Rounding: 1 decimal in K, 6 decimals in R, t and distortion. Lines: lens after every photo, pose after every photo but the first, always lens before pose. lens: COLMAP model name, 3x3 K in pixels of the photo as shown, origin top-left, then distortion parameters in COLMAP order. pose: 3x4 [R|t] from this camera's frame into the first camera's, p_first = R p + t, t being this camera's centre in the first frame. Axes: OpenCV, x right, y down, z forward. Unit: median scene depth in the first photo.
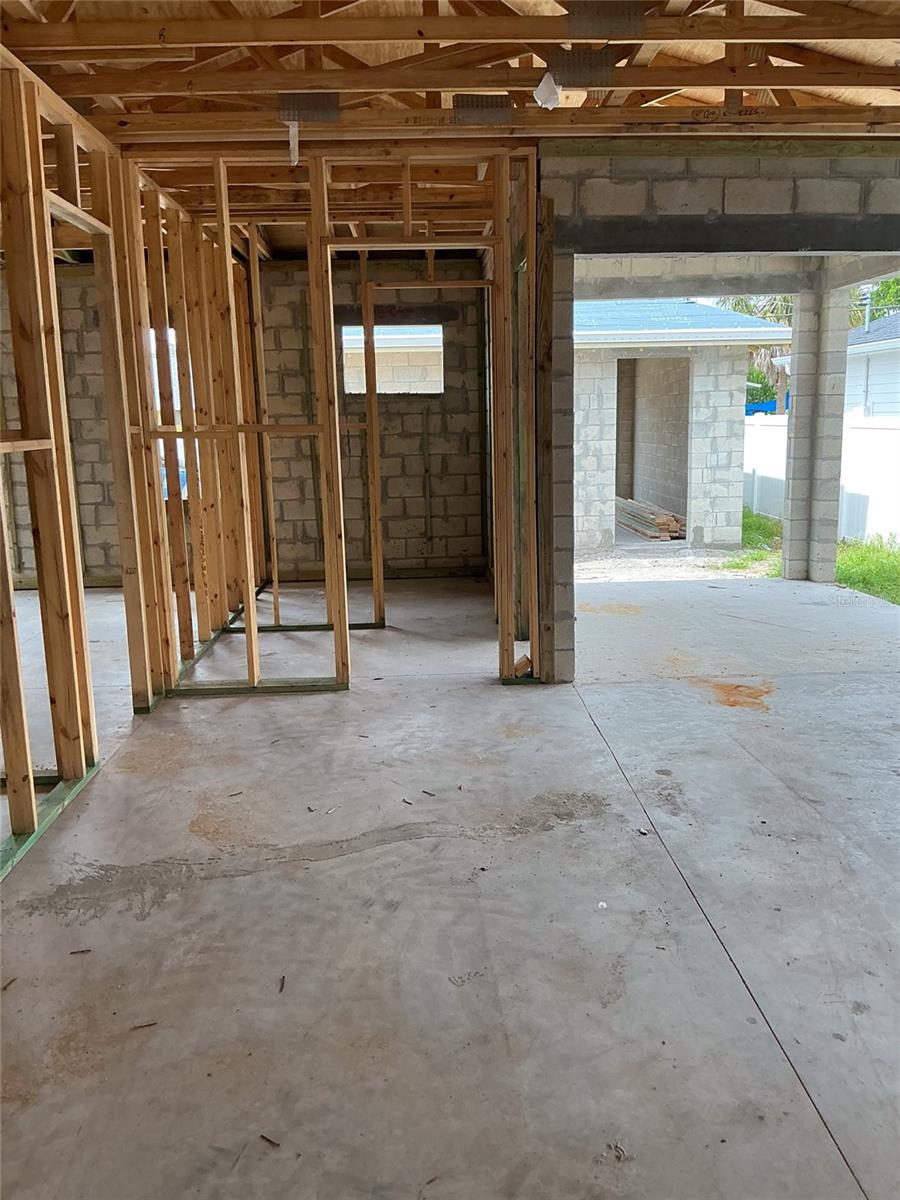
lens RADIAL K [[1000.3, 0, 450.0], [0, 1000.3, 600.0], [0, 0, 1]] dist [0.091569, -0.162680]
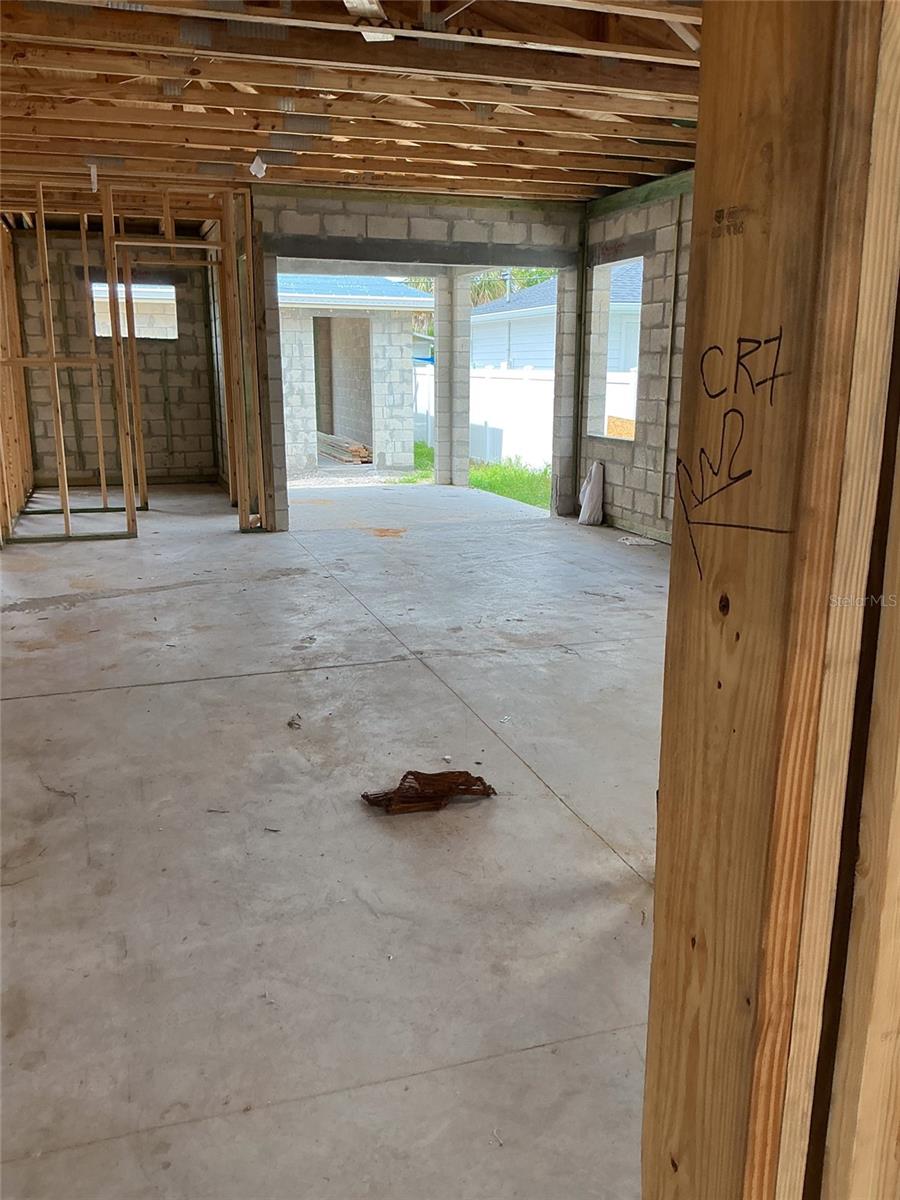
lens RADIAL K [[1023.5, 0, 450.0], [0, 1023.5, 600.0], [0, 0, 1]] dist [0.252310, -0.617167]
pose [[0.960760, -0.037804, 0.274792, -0.052117], [0.026399, 0.998634, 0.045084, 0.078131], [-0.276121, -0.036061, 0.960446, -0.401329]]
